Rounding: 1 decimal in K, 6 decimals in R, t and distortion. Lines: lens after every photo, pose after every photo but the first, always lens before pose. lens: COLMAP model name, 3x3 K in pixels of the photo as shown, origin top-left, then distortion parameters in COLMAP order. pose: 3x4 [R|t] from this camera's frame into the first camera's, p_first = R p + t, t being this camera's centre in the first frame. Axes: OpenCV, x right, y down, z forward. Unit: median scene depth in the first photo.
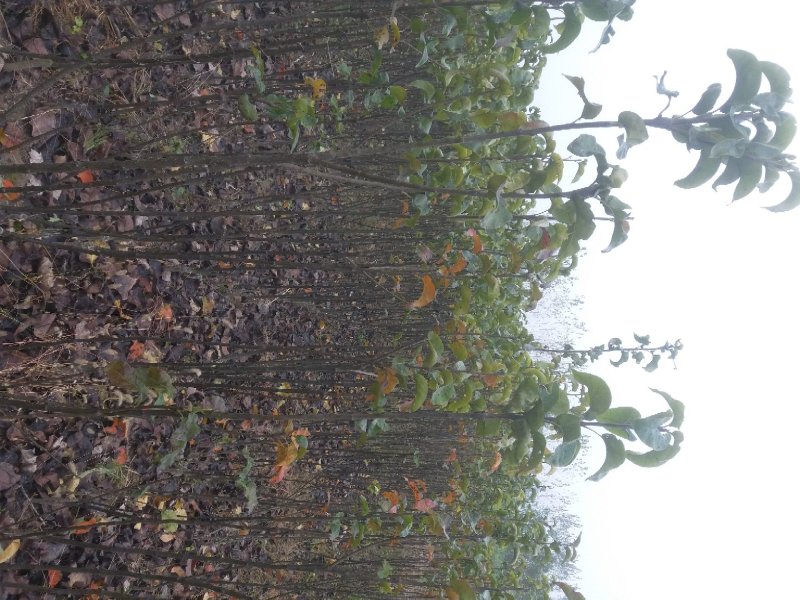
lens RADIAL K [[667.7, 0, 391.6], [0, 667.7, 295.7], [0, 0, 1]] dist [0.083461, -0.067092]
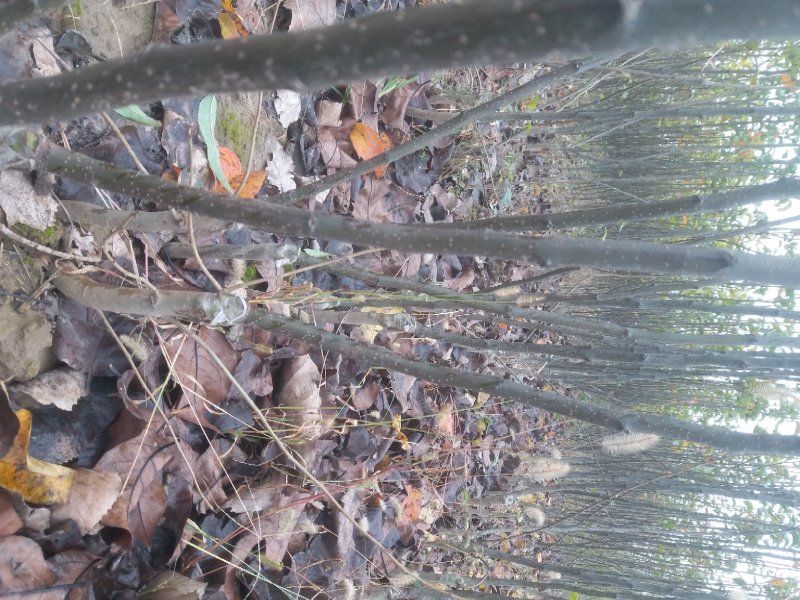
lens RADIAL K [[671.6, 0, 396.5], [0, 671.6, 300.0], [0, 0, 1]] dist [0.077971, -0.135317]
pose [[0.982896, 0.038755, -0.180035, -0.319003], [-0.043338, 0.998827, -0.021587, -0.065960], [0.178987, 0.029020, 0.983423, 0.518262]]
